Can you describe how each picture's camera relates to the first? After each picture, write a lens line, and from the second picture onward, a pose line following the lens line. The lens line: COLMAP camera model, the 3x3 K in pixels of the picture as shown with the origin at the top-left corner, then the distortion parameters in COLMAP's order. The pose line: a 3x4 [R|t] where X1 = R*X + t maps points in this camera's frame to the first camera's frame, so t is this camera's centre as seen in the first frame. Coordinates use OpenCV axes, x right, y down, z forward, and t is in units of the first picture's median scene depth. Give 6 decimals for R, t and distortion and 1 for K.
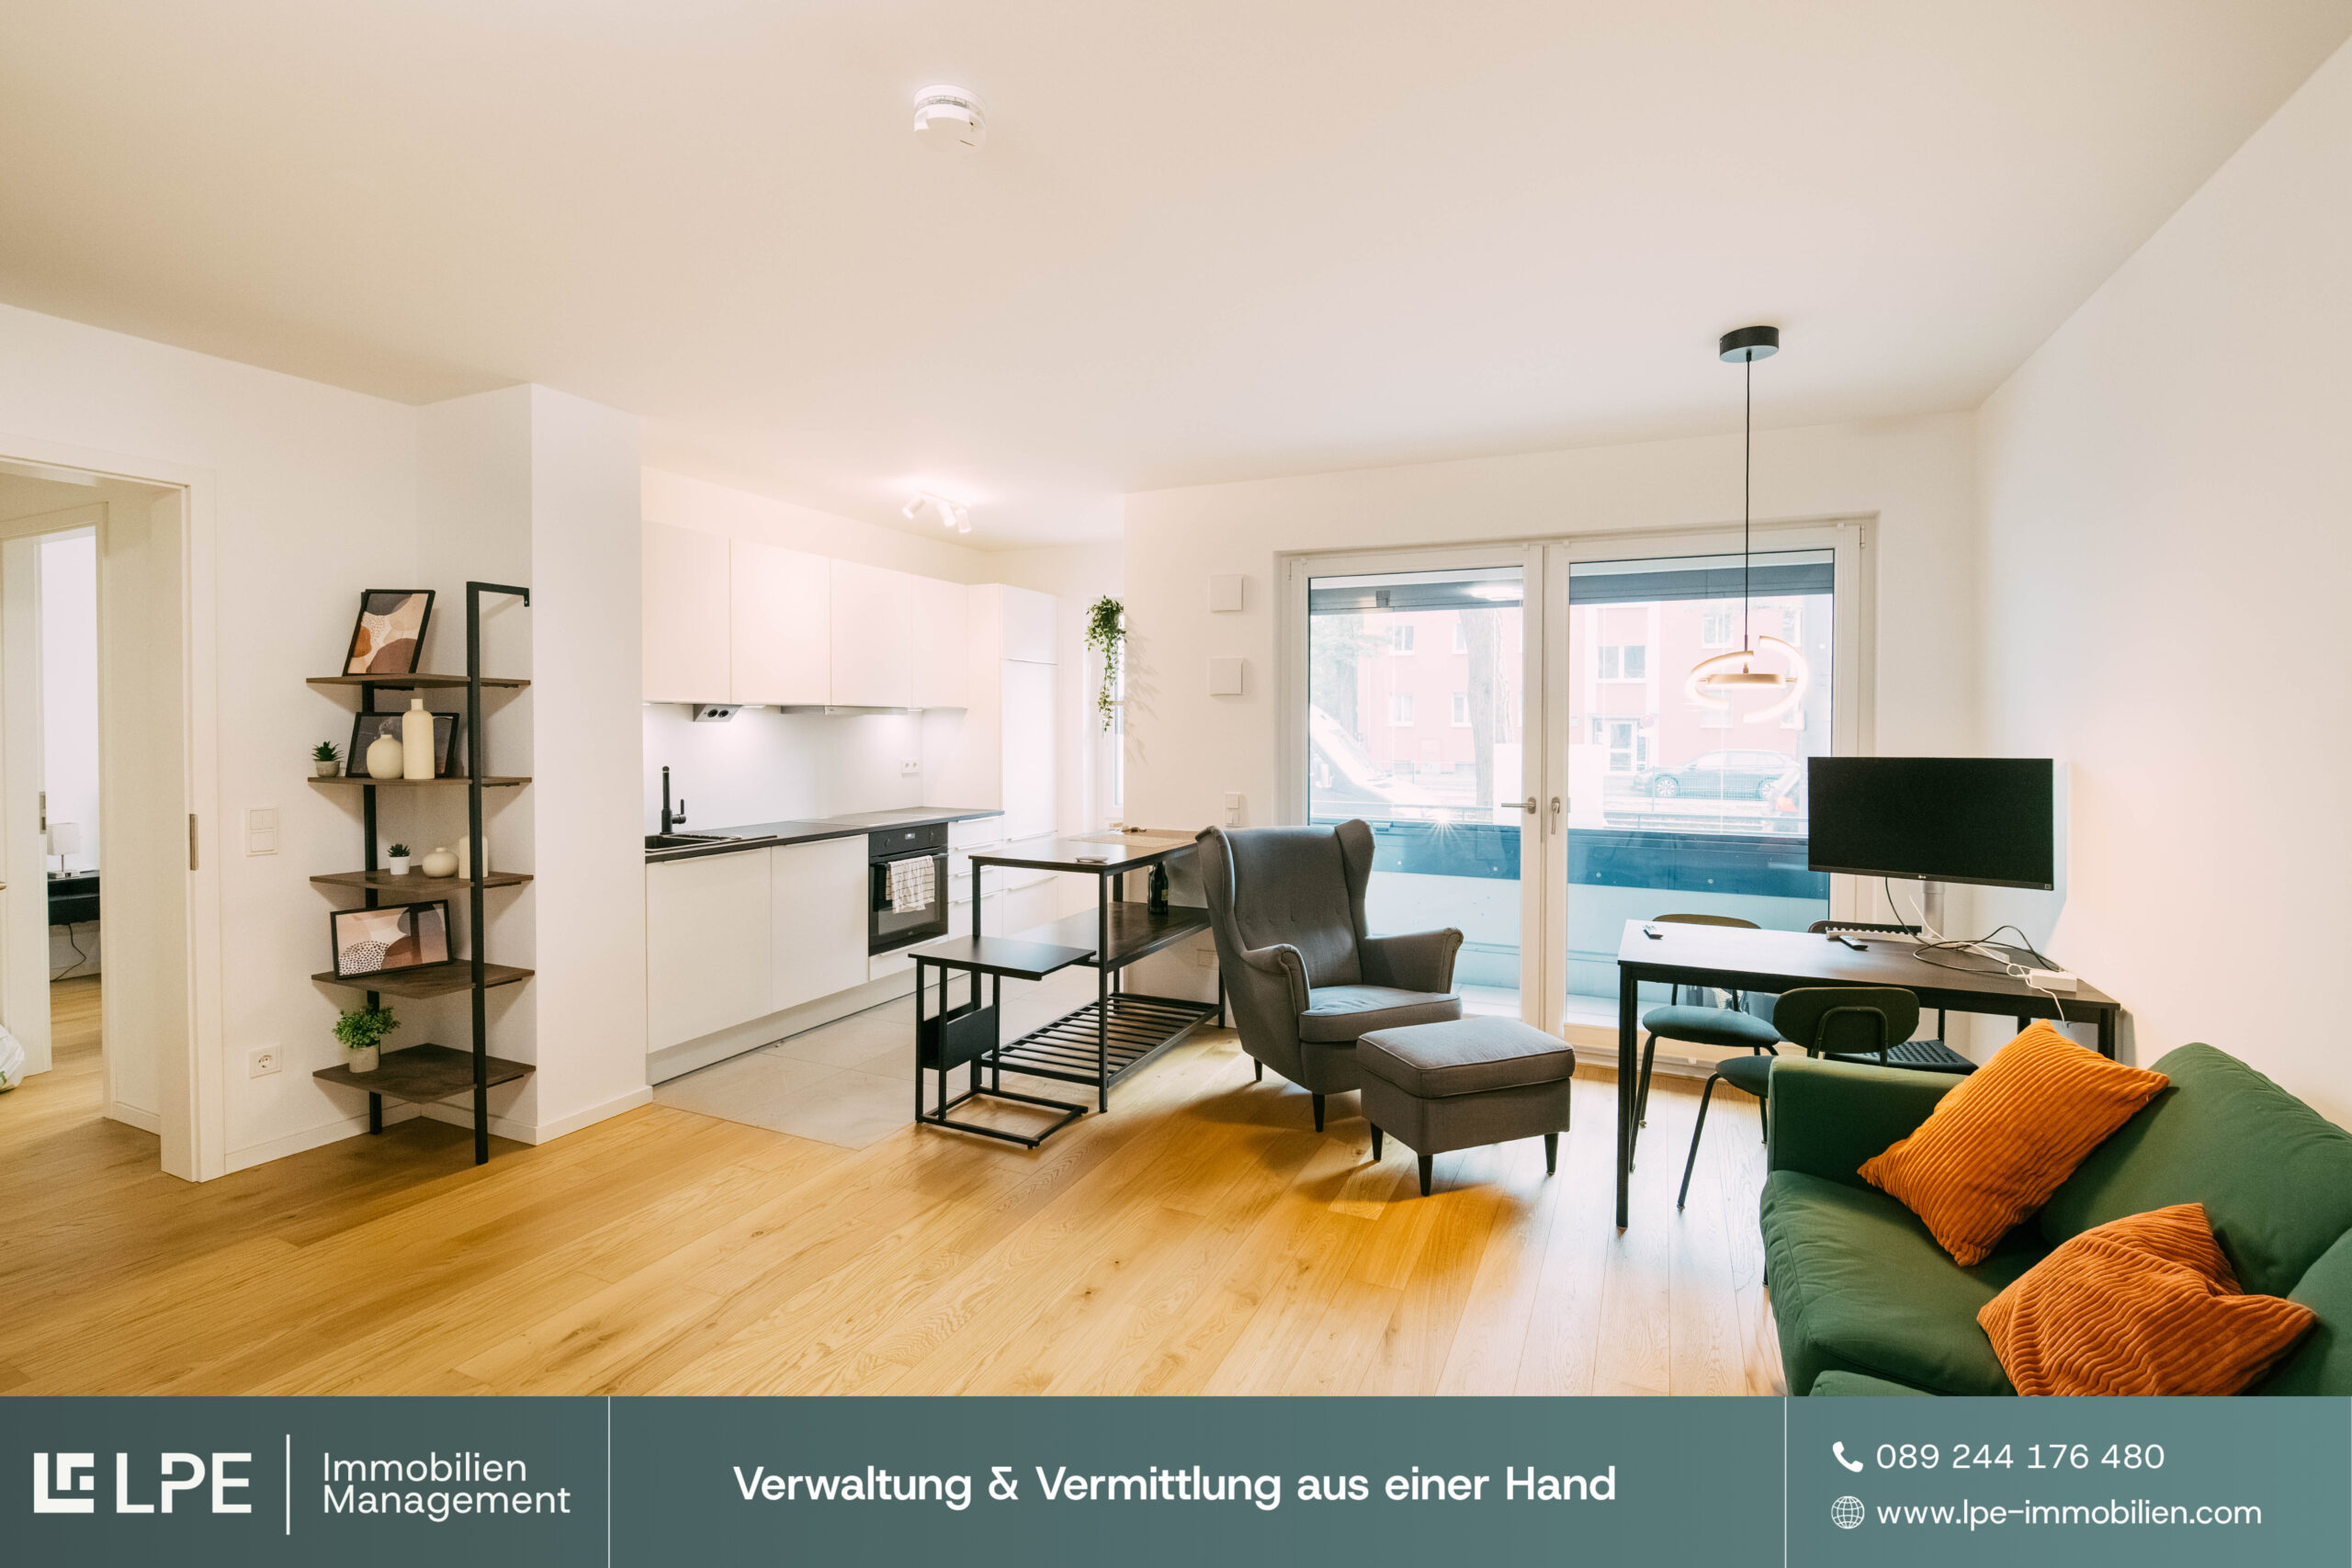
lens RADIAL K [[1037.0, 0, 1179.2], [0, 1037.0, 747.6], [0, 0, 1]] dist [-0.002509, -0.000521]
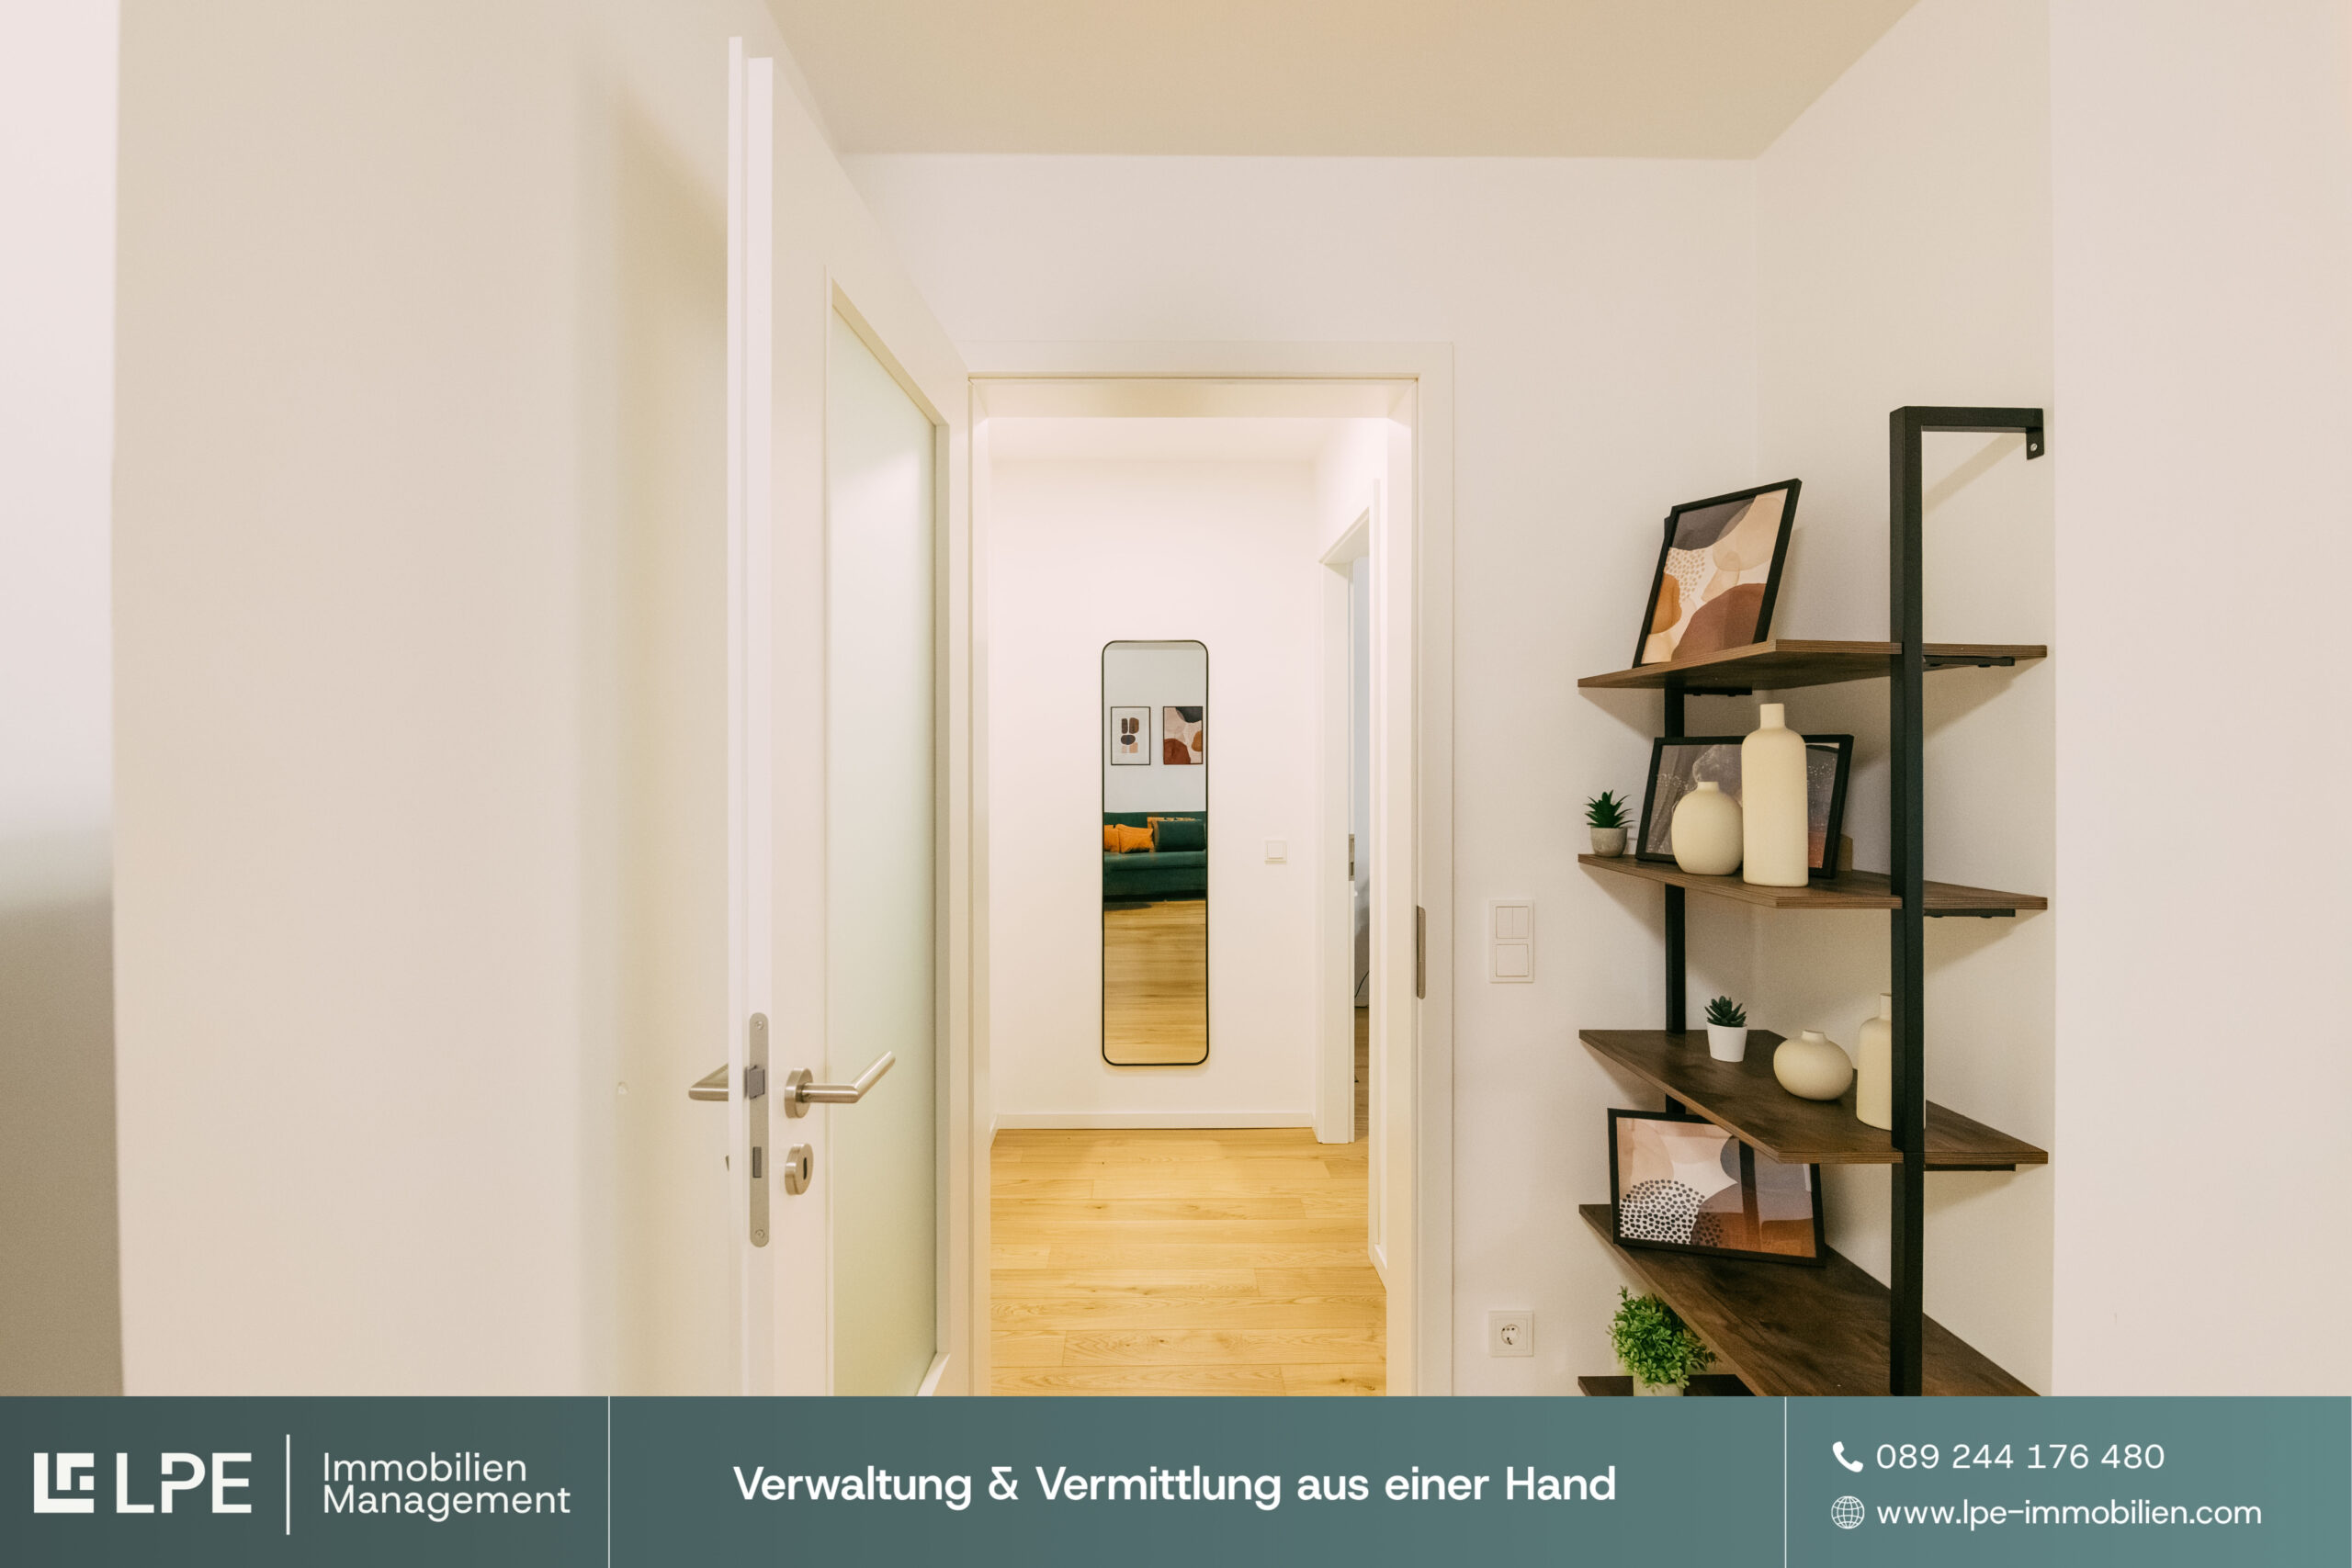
lens RADIAL K [[1037.5, 0, 1143.2], [0, 1037.5, 788.2], [0, 0, 1]] dist [-0.004740, -0.000425]
pose [[0.426354, 0.017791, -0.904382, -0.421650], [-0.003511, 0.999832, 0.018014, -0.016719], [0.904550, -0.004505, 0.426344, 0.531358]]
